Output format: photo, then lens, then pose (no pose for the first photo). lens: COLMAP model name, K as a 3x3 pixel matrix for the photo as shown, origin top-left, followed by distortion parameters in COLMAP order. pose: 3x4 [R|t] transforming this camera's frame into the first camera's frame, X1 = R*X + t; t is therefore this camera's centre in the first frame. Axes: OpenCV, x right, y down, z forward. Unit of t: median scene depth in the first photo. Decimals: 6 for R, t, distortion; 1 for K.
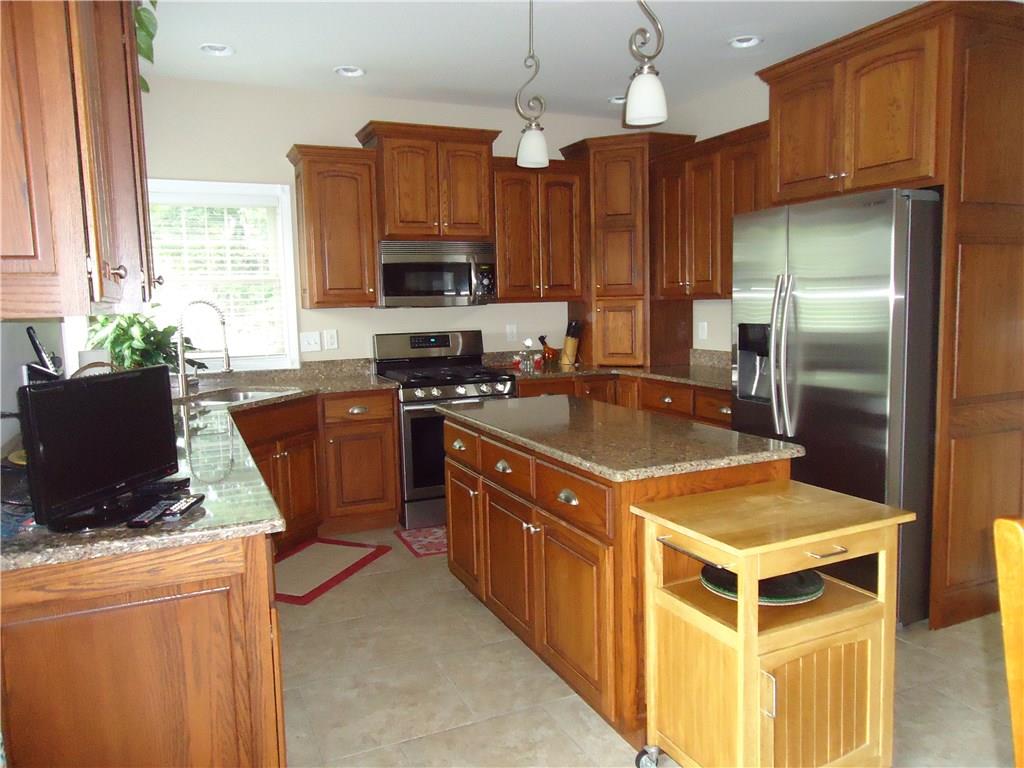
lens RADIAL K [[742.6, 0, 511.0], [0, 742.6, 383.8], [0, 0, 1]] dist [0.000767, -0.009751]
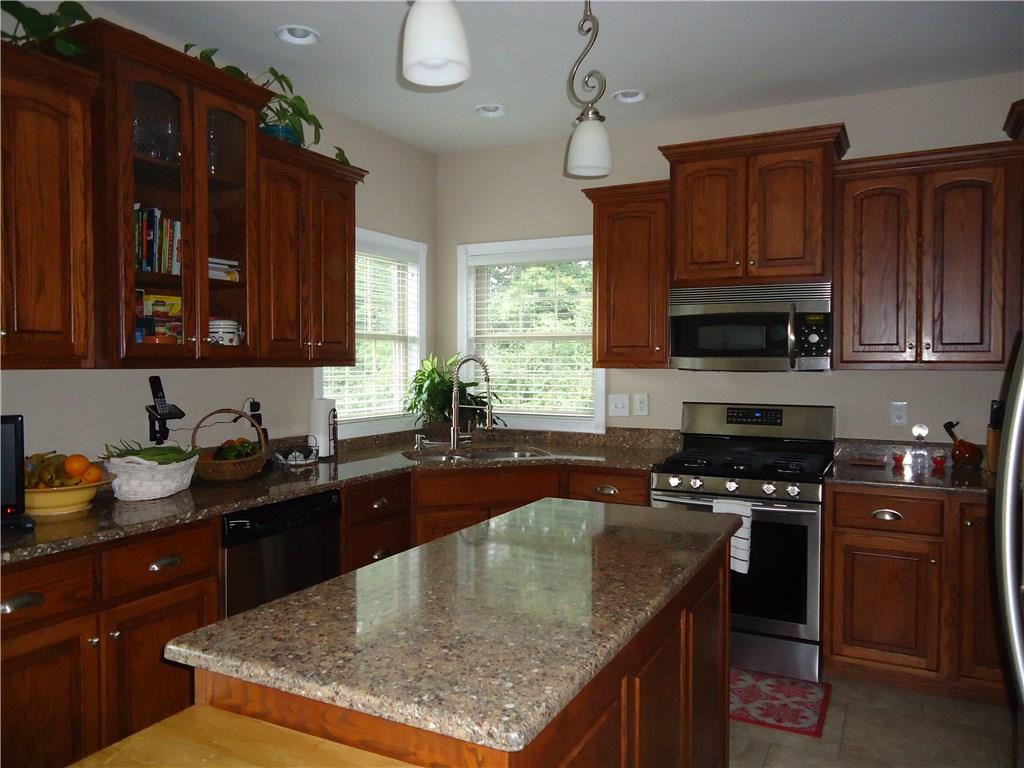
lens RADIAL K [[742.6, 0, 512.7], [0, 742.6, 379.7], [0, 0, 1]] dist [0.000767, -0.009751]
pose [[0.617764, 0.043998, -0.785132, 0.363528], [-0.105205, 0.994082, -0.027071, -0.051839], [0.779294, 0.099324, 0.618737, 0.364754]]
